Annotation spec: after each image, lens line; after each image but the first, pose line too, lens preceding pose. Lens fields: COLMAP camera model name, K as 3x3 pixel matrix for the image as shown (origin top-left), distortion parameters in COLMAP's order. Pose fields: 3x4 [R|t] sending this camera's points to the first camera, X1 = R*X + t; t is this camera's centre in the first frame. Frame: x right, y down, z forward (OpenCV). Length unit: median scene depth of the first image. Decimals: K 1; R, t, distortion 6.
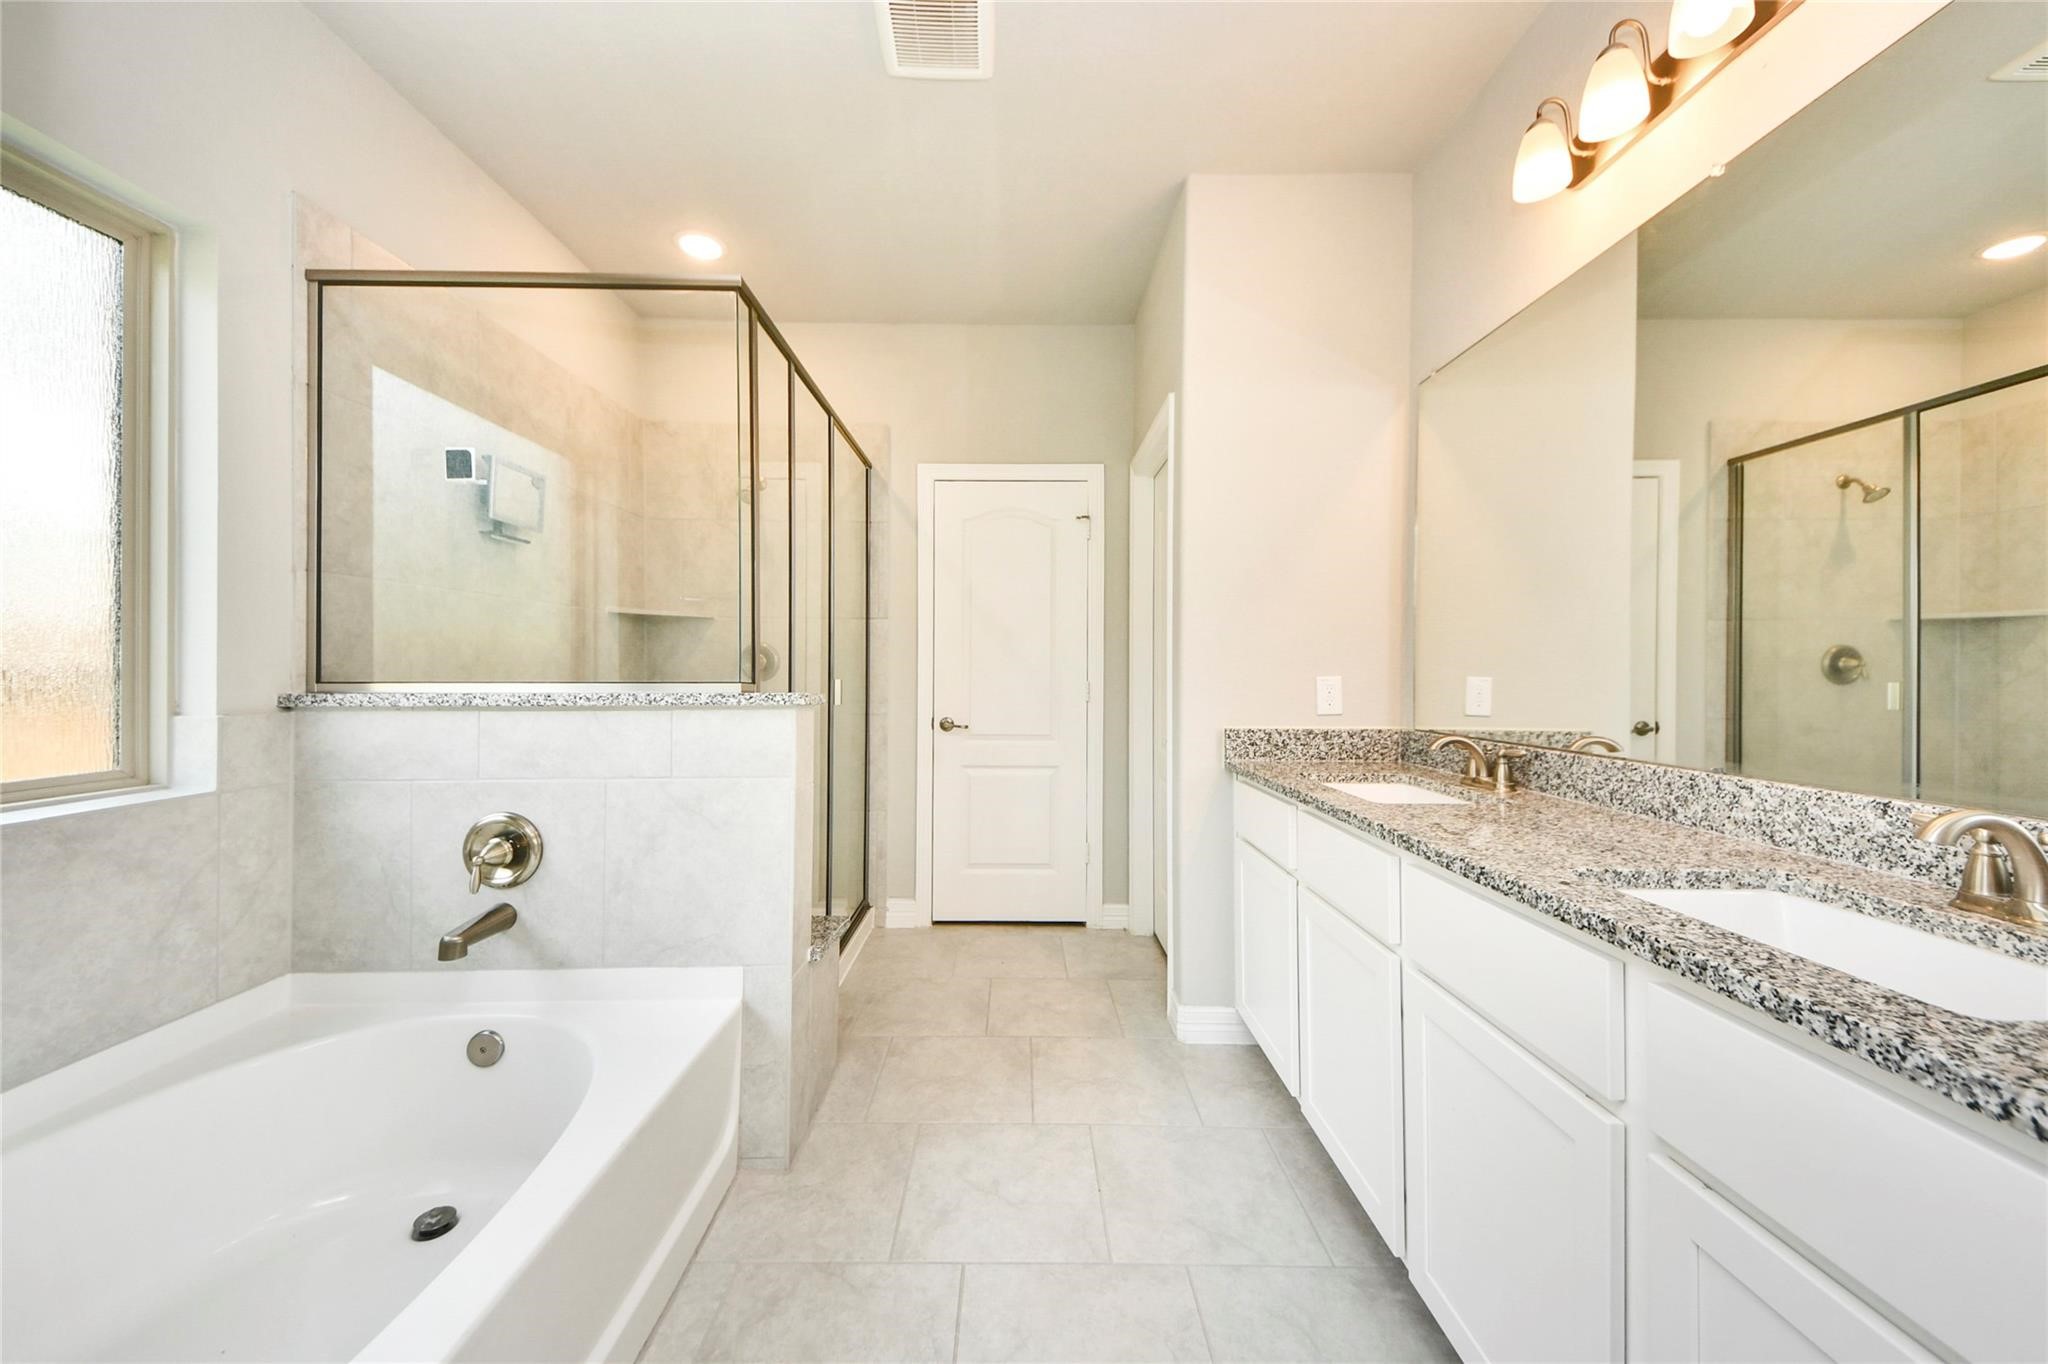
lens RADIAL K [[739.2, 0, 991.7], [0, 739.2, 673.2], [0, 0, 1]] dist [0.001488, -0.003298]
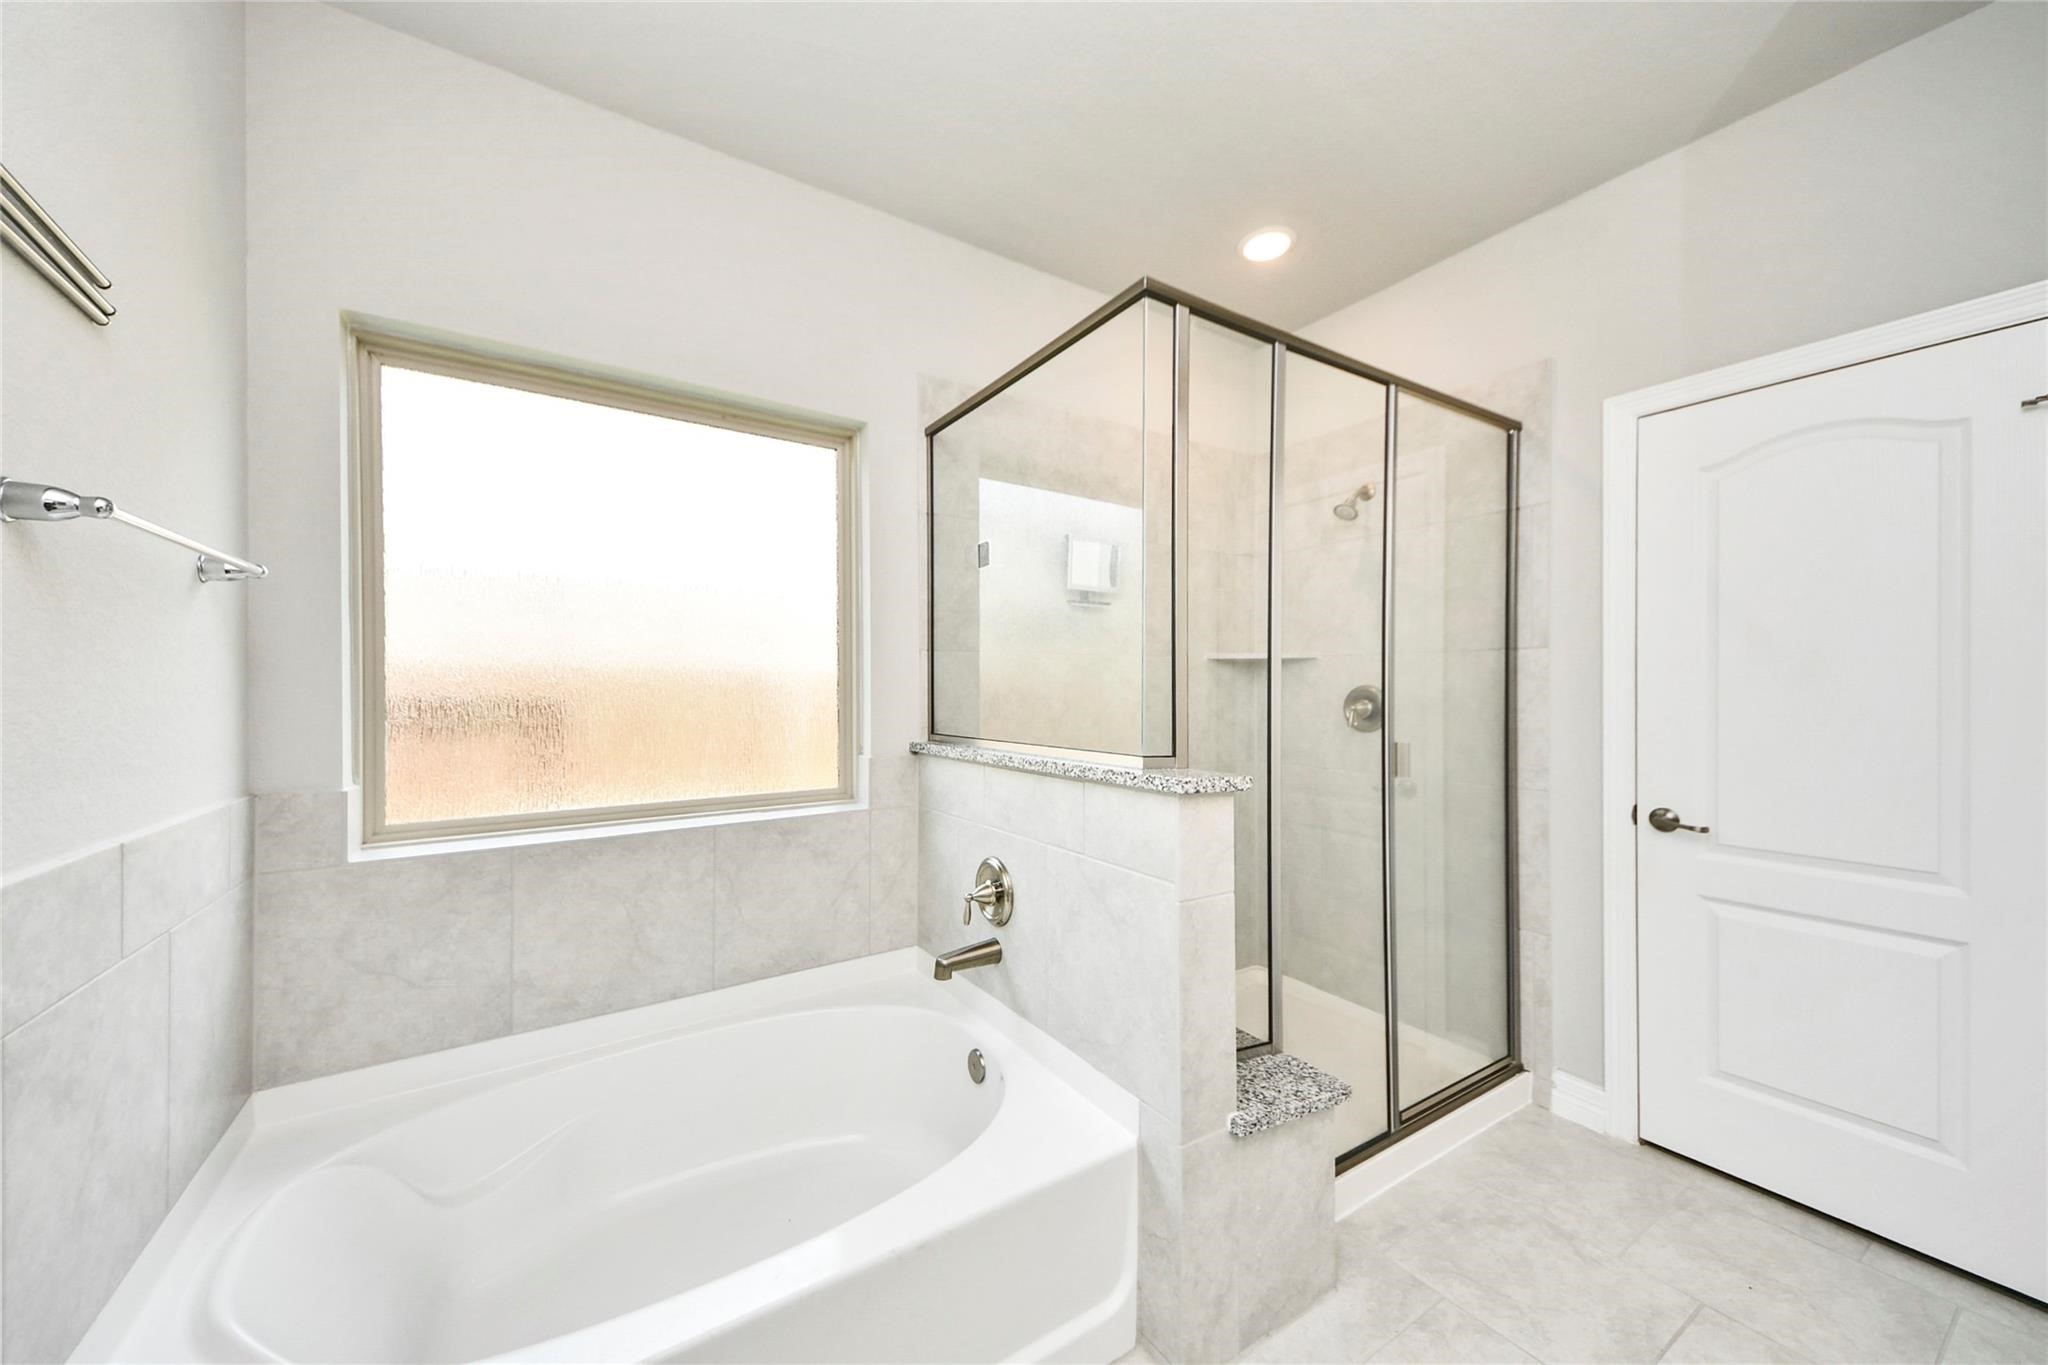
lens RADIAL K [[716.8, 0, 1023.0], [0, 716.8, 695.1], [0, 0, 1]] dist [0.064252, -0.022587]
pose [[0.554521, -0.000164, -0.832170, 0.274468], [0.001891, 0.999998, 0.001063, -0.059979], [0.832167, -0.002163, 0.554520, 0.425094]]
